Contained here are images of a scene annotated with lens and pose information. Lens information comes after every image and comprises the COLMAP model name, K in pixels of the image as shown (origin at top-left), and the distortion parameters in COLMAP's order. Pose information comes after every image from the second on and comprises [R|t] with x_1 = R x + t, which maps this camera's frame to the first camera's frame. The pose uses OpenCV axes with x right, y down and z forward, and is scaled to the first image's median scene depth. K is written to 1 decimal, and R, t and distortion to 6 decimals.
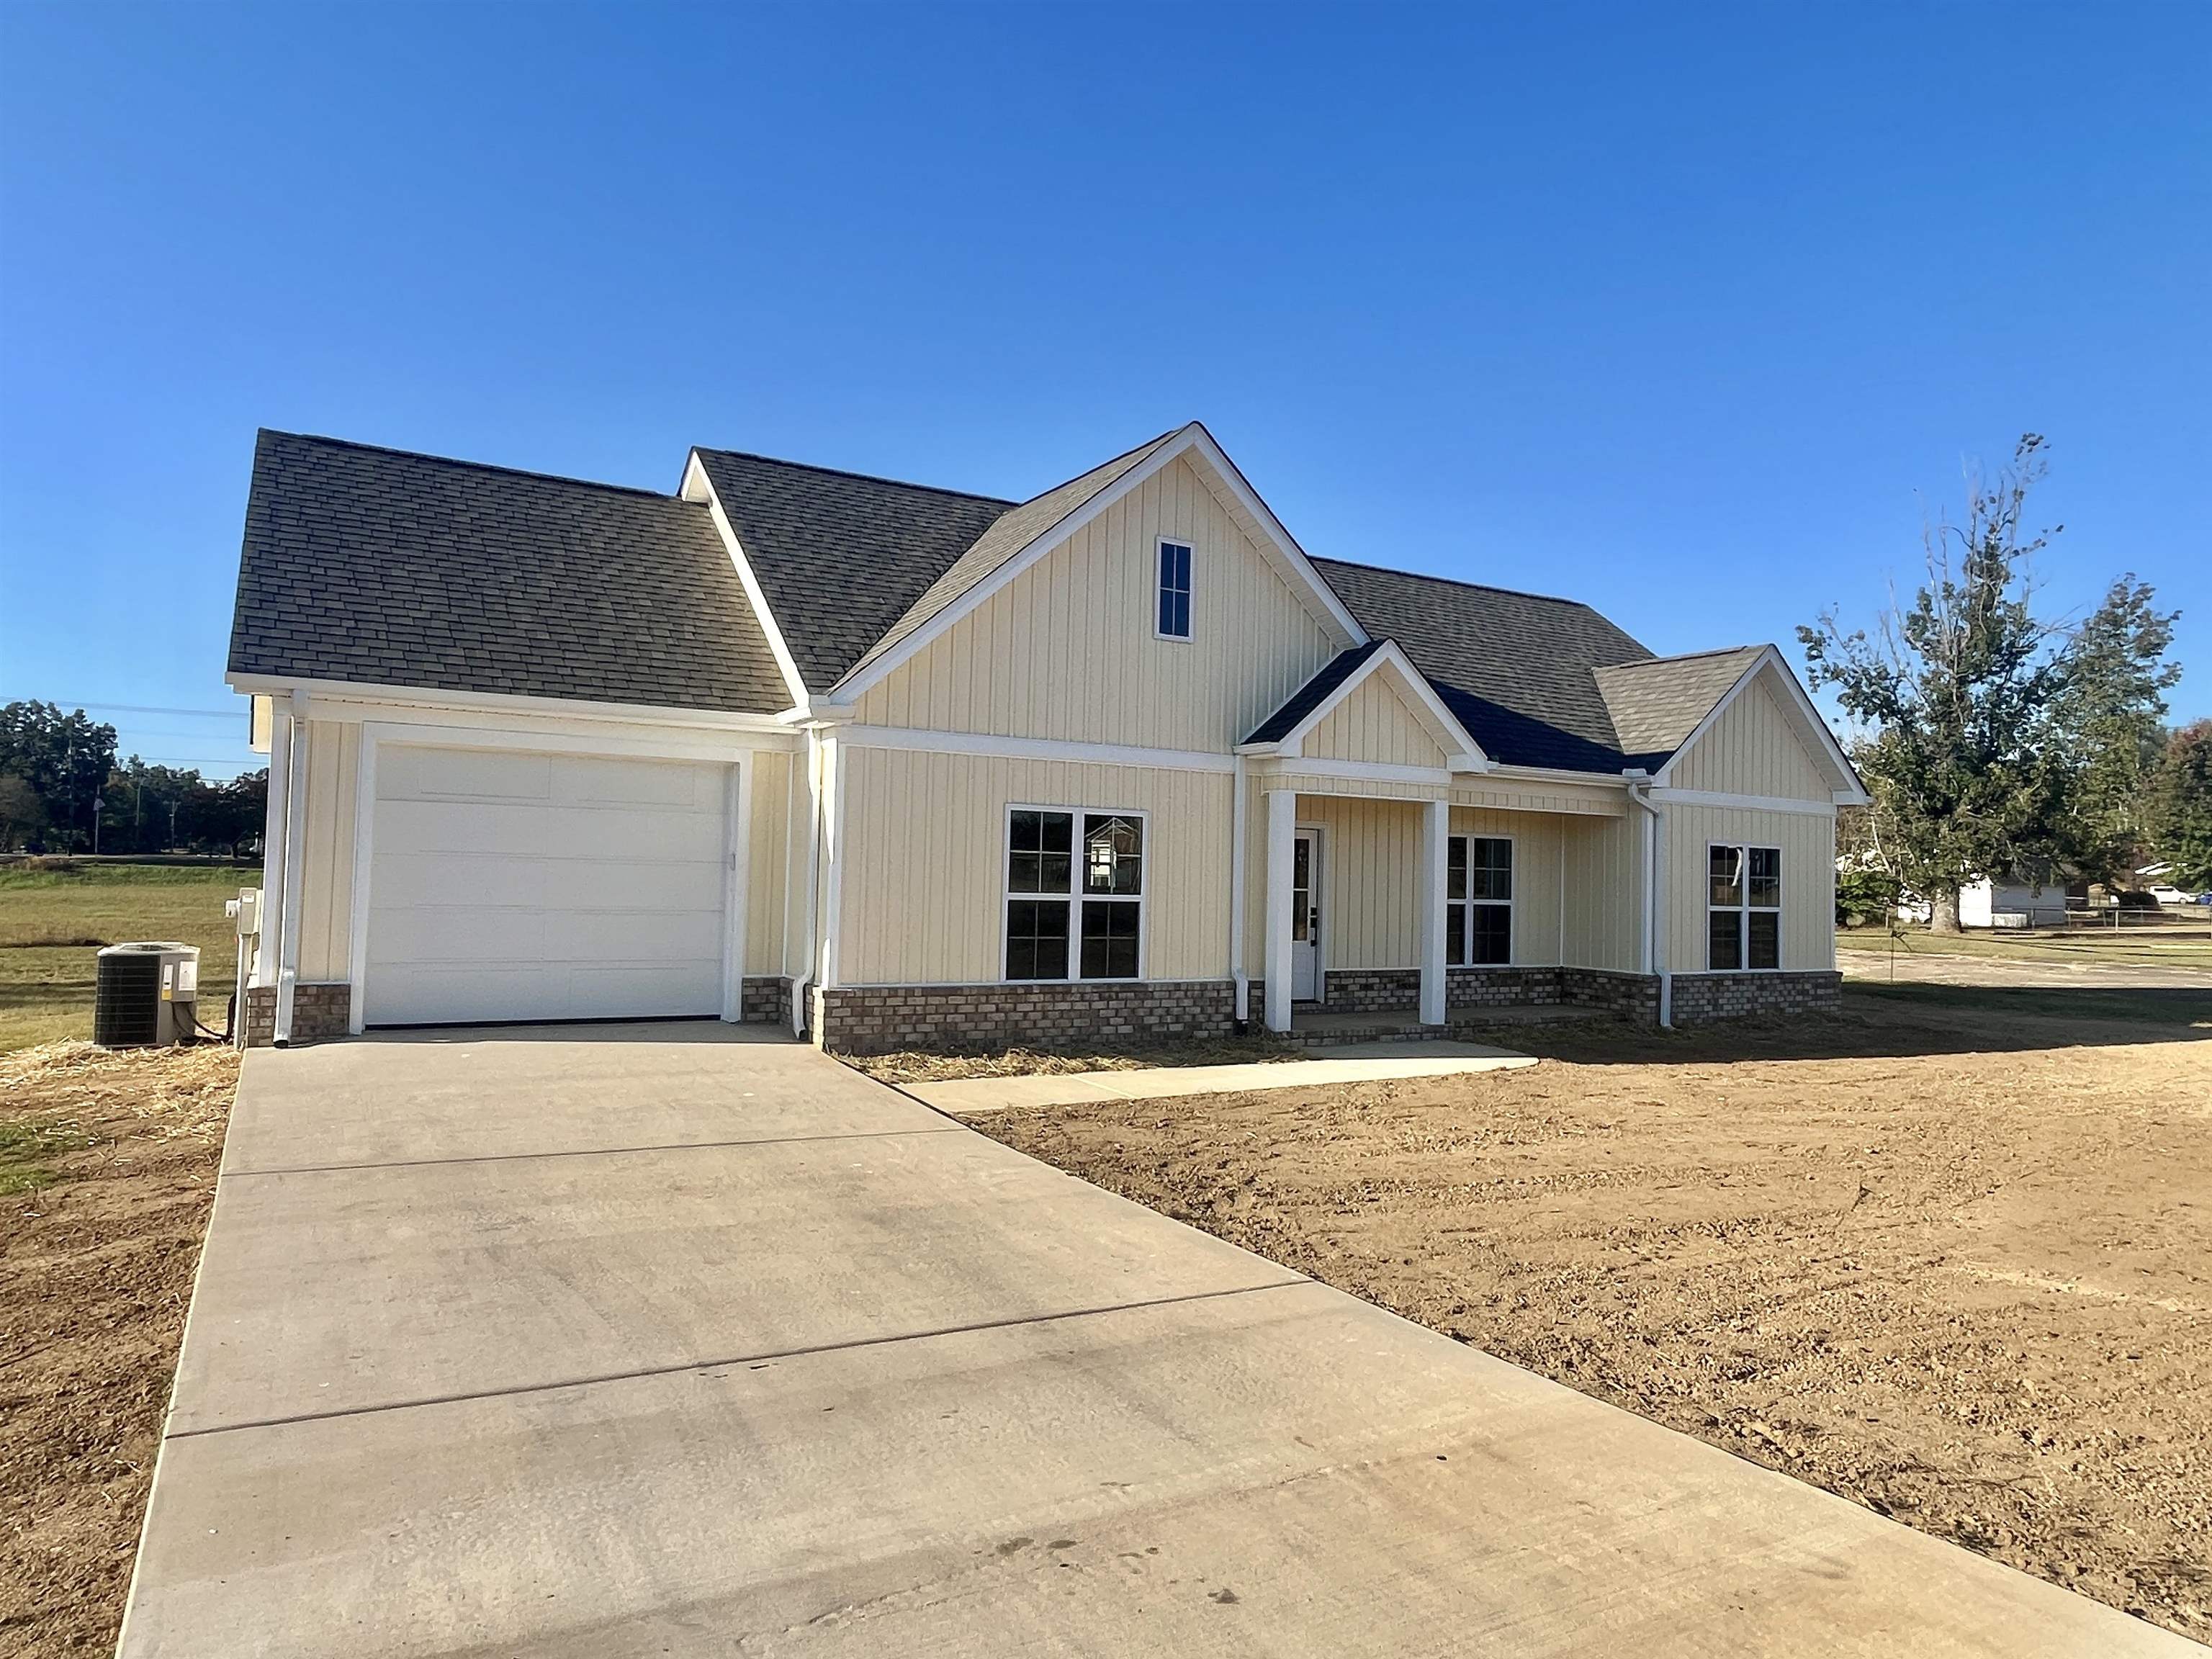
lens RADIAL K [[1363.8, 0, 1109.5], [0, 1363.8, 830.3], [0, 0, 1]] dist [0.017000, -0.000727]
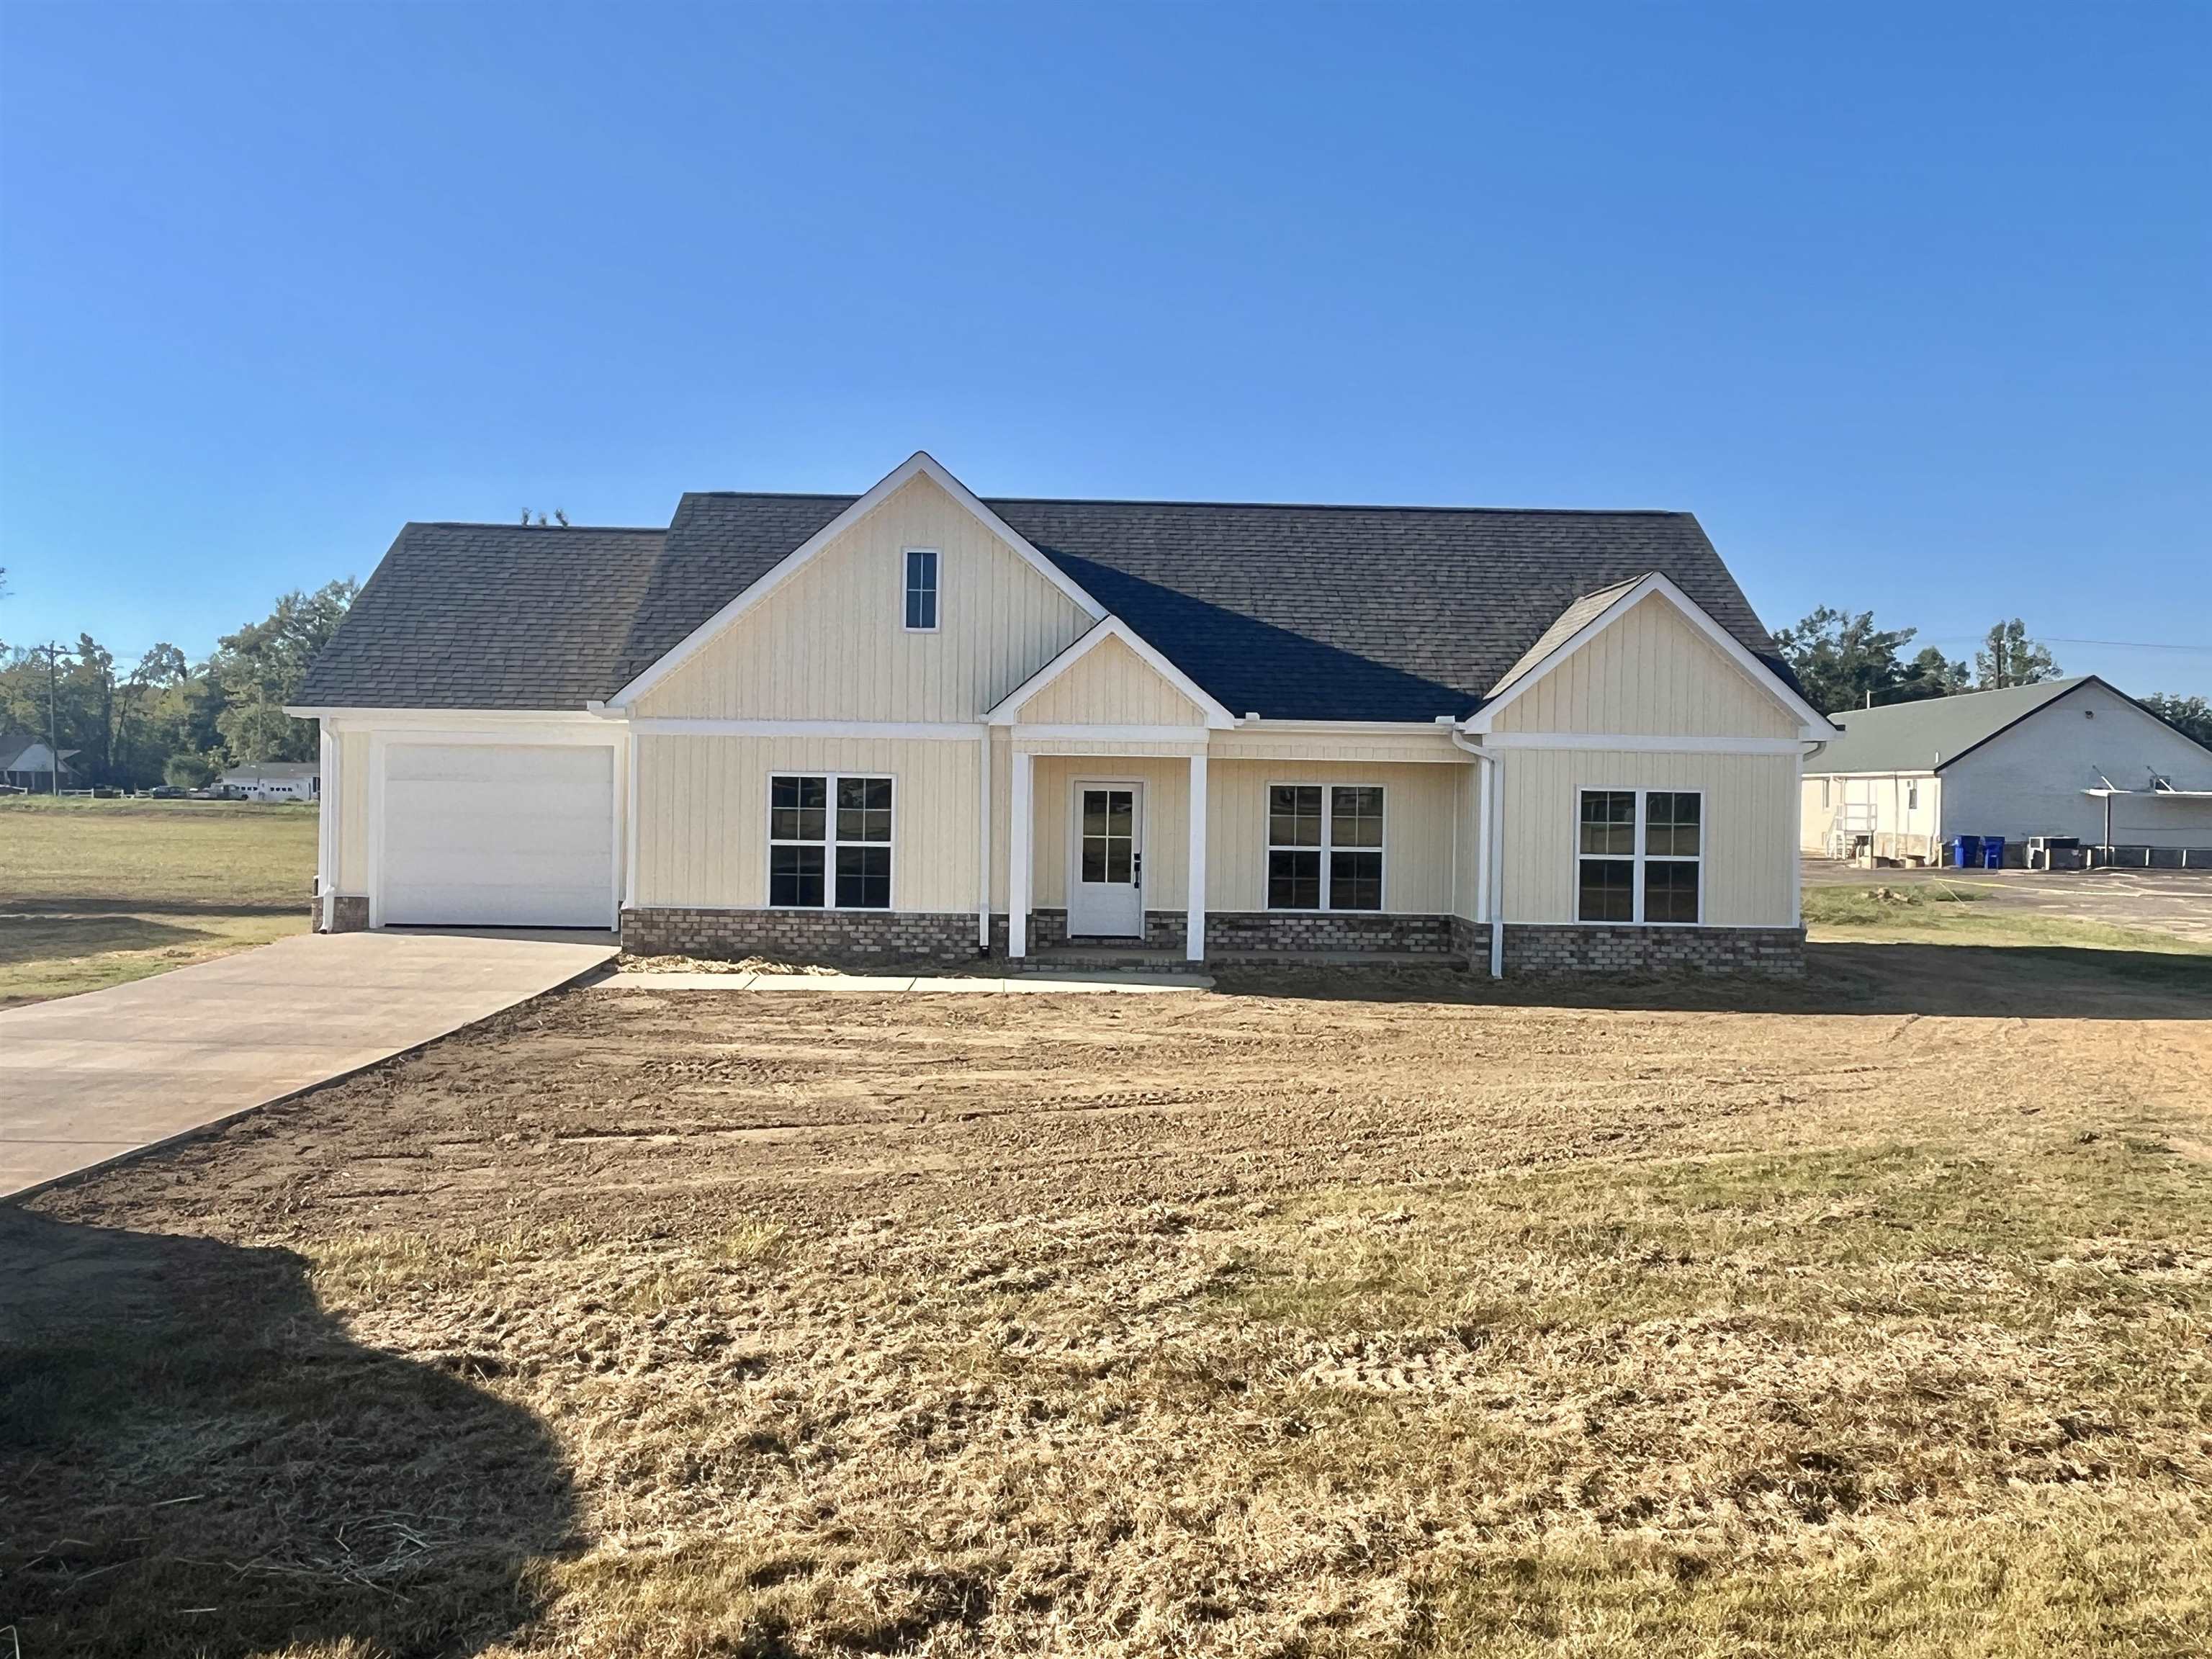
lens RADIAL K [[1704.0, 0, 1113.3], [0, 1704.0, 824.5], [0, 0, 1]] dist [0.036940, -0.038542]
pose [[0.876415, -0.002545, -0.481550, 0.925485], [0.020798, 0.999253, 0.032572, -0.014011], [0.481107, -0.038562, 0.875813, -0.251317]]
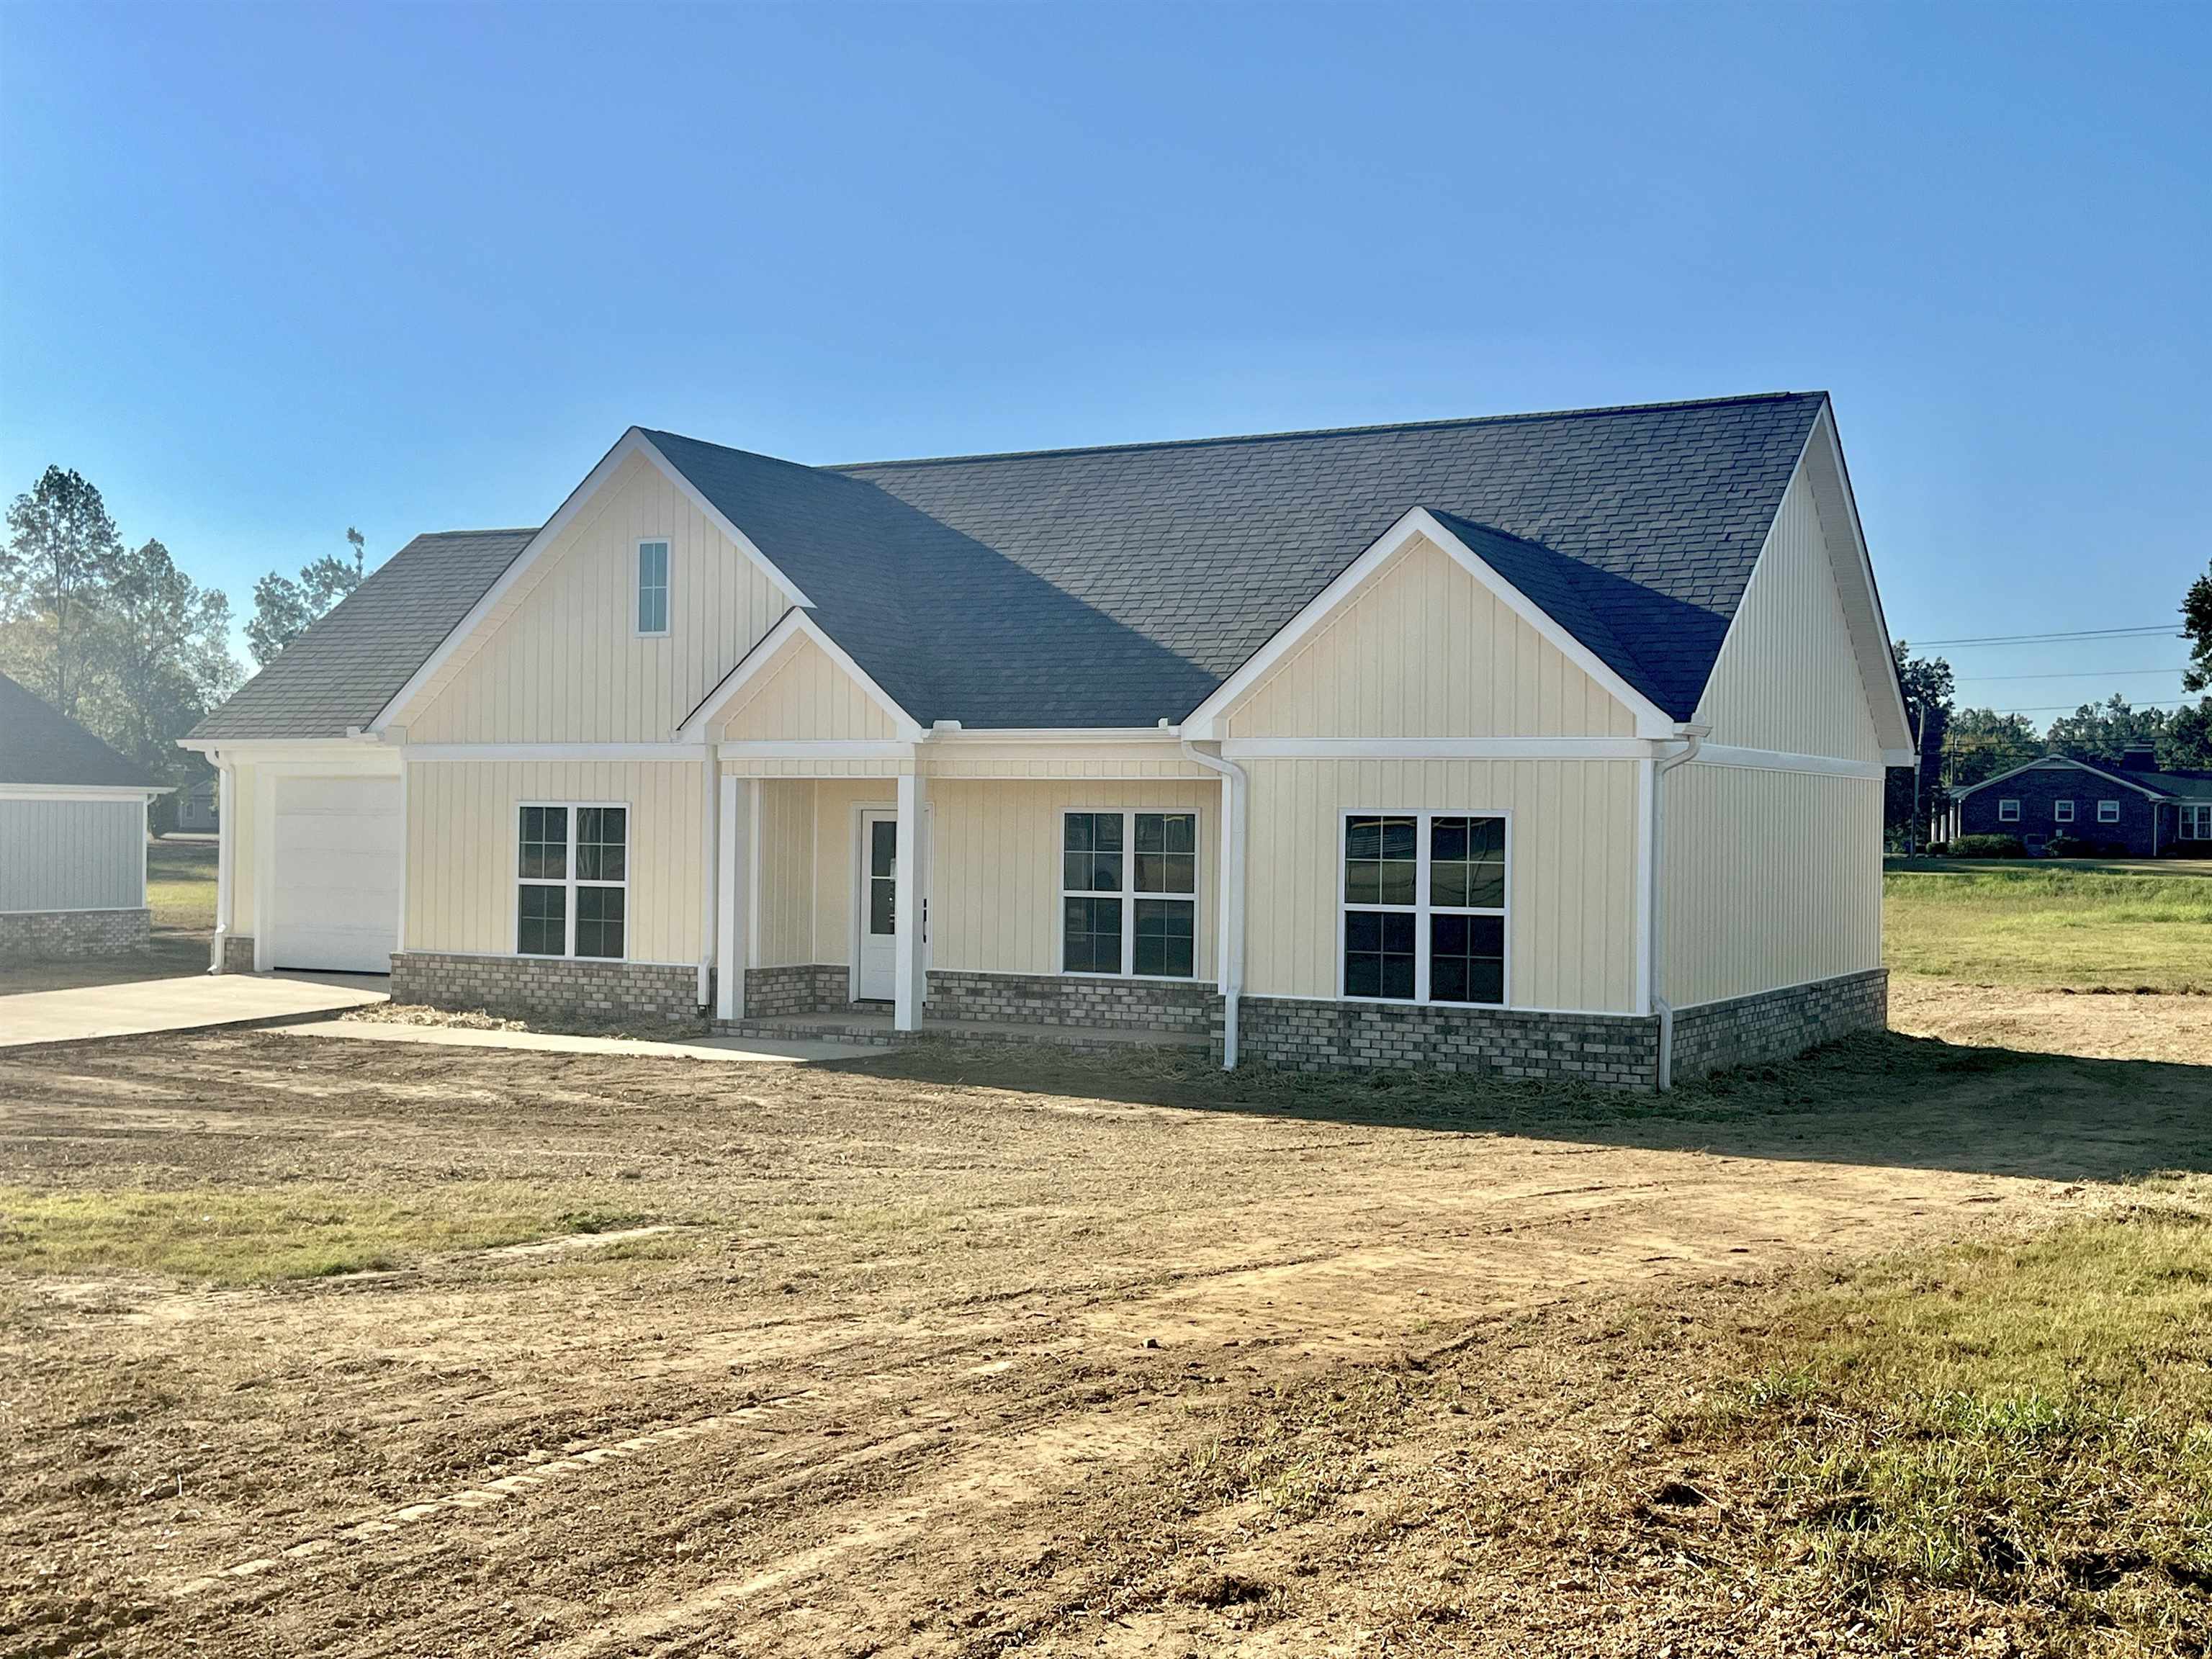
lens RADIAL K [[2513.0, 0, 1099.9], [0, 2513.0, 829.6], [0, 0, 1]] dist [0.181811, 0.000000]
pose [[0.495410, -0.018347, -0.868465, 1.885646], [0.026364, 0.999634, -0.006078, 0.028649], [0.868259, -0.019885, 0.495712, 0.336685]]
